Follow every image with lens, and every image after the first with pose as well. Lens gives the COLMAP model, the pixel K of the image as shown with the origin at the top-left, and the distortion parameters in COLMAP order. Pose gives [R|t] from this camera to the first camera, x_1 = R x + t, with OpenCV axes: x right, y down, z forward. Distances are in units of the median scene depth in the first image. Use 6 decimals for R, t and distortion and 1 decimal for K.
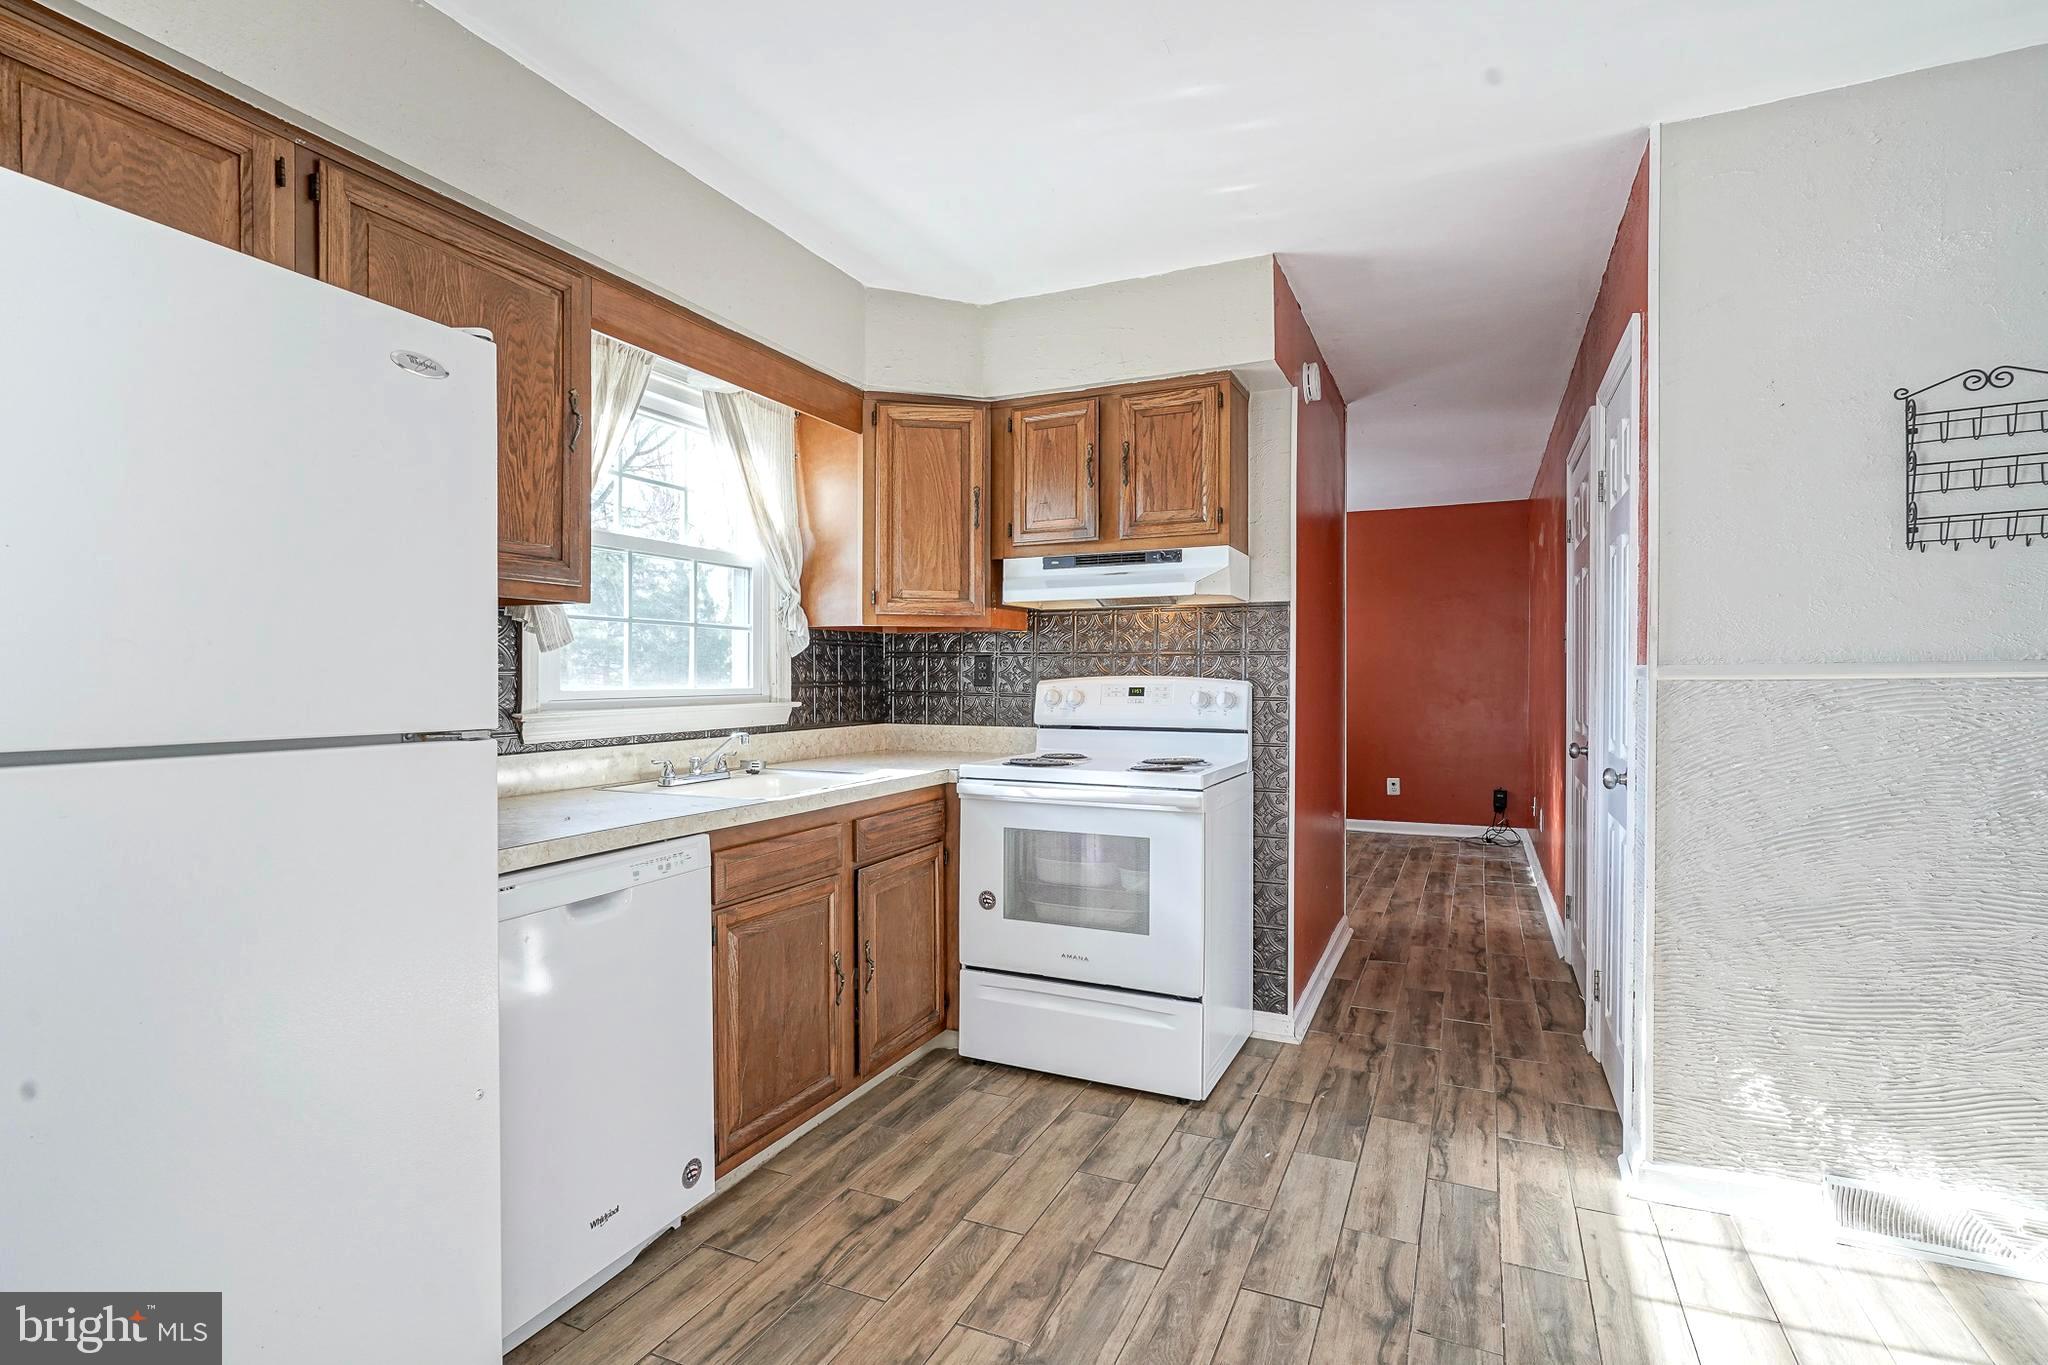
lens RADIAL K [[1023.8, 0, 1022.1], [0, 1023.8, 706.0], [0, 0, 1]] dist [-0.010255, 0.000680]
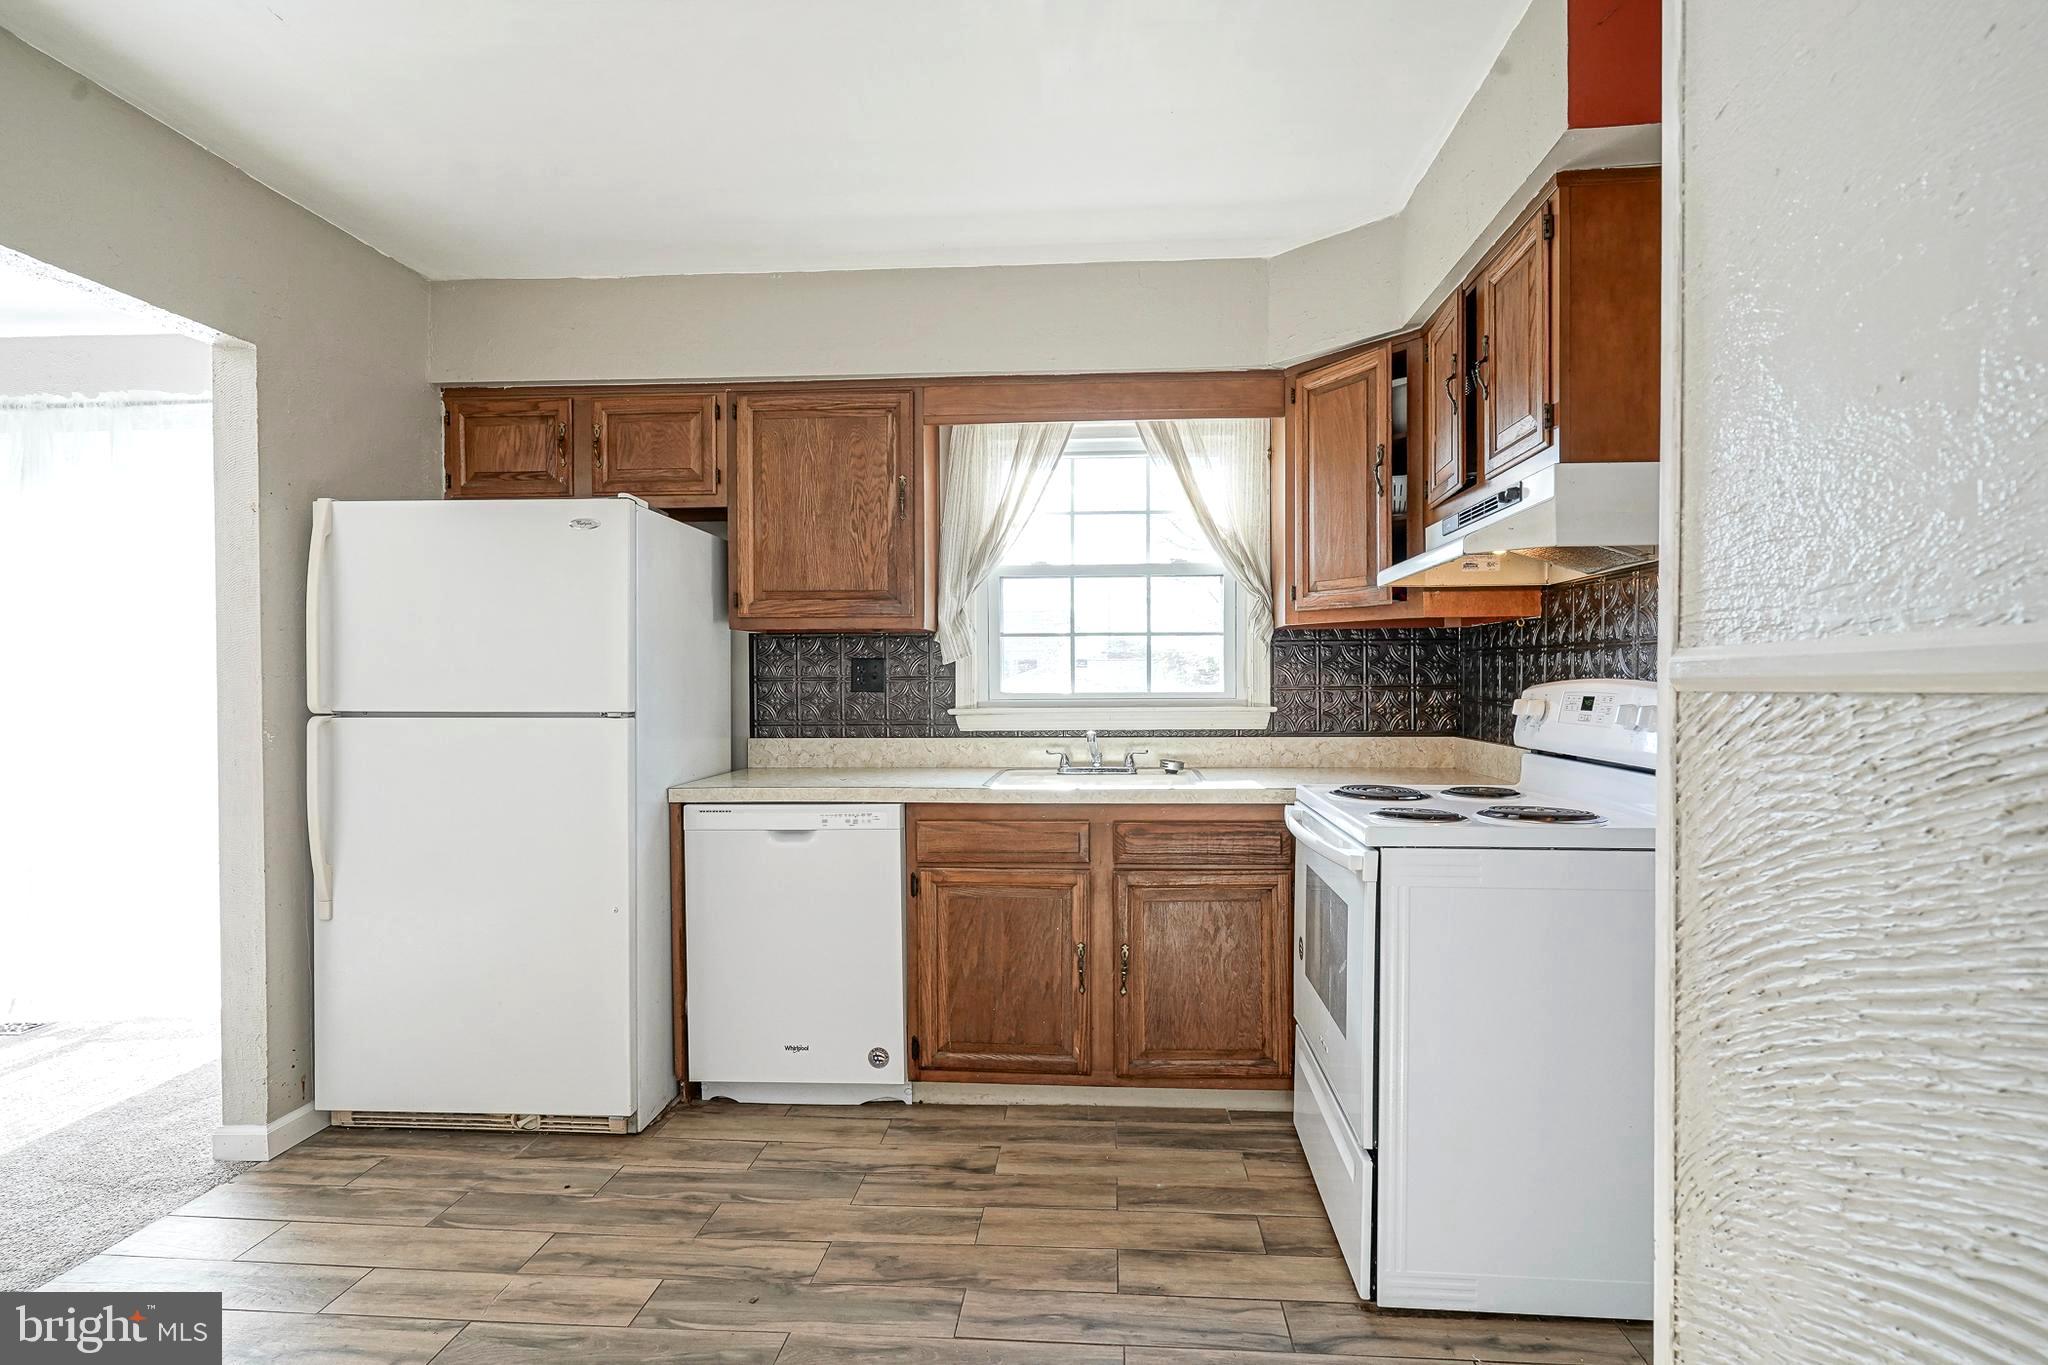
lens RADIAL K [[1023.8, 0, 1022.1], [0, 1023.8, 706.0], [0, 0, 1]] dist [-0.010255, 0.000680]
pose [[0.325812, 0.022845, -0.945158, 0.874554], [-0.022691, 0.999609, 0.016339, -0.021196], [0.945162, 0.016123, 0.326203, 0.657876]]
